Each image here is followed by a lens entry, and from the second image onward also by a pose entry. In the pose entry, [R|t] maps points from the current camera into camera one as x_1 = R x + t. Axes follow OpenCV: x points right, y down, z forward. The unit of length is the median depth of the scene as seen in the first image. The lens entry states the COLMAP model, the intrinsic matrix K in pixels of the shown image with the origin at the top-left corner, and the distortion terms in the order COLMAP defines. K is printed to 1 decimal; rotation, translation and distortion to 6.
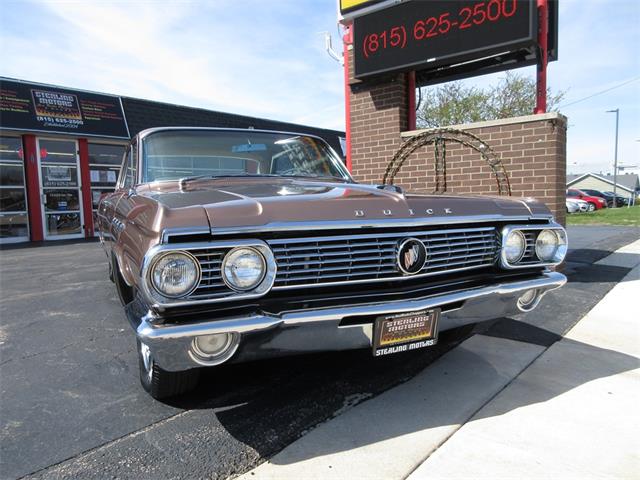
lens RADIAL K [[474.2, 0, 320.0], [0, 474.2, 240.0], [0, 0, 1]] dist [0.001653, 0.000894]
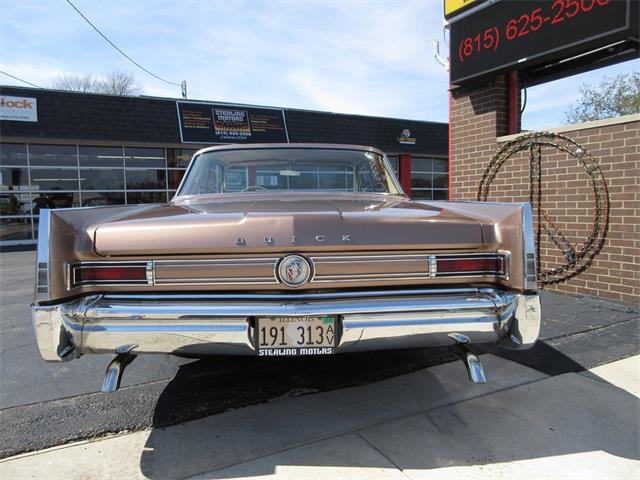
lens RADIAL K [[474.3, 0, 320.5], [0, 474.3, 241.4], [0, 0, 1]] dist [0.000637, 0.002205]
pose [[0.927446, 0.038982, -0.371919, 0.217503], [-0.037038, 0.999237, 0.012371, -0.017820], [0.372118, 0.002302, 0.928183, -0.017322]]
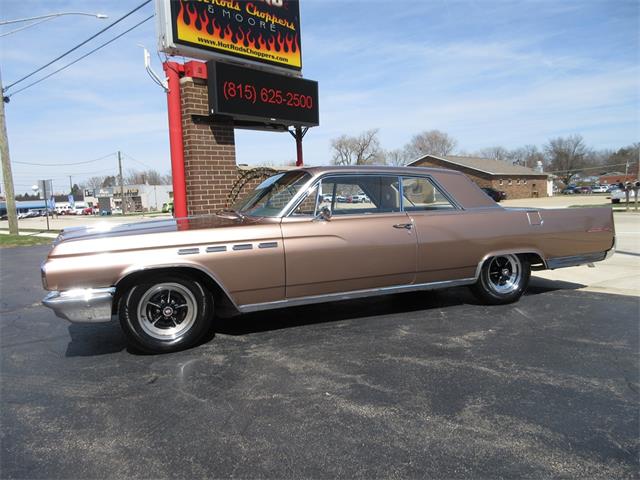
lens RADIAL K [[474.2, 0, 320.0], [0, 474.2, 240.0], [0, 0, 1]] dist [0.001653, 0.000894]
pose [[0.063469, -0.076994, 0.995009, -1.131729], [0.122710, 0.990056, 0.068783, -0.100819], [-0.990411, 0.117732, 0.072285, 0.768598]]
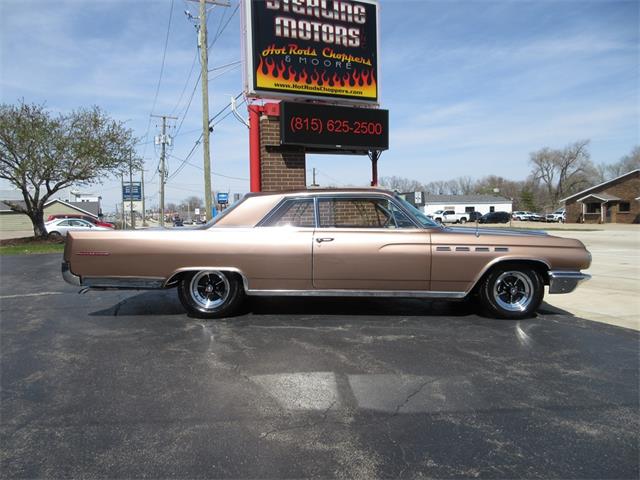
lens RADIAL K [[474.3, 0, 320.5], [0, 474.3, 241.4], [0, 0, 1]] dist [0.000637, 0.002205]
pose [[0.453719, -0.035623, 0.890432, -1.197933], [0.078245, 0.996934, 0.000014, -0.056330], [-0.887703, 0.069666, 0.455115, 0.323811]]
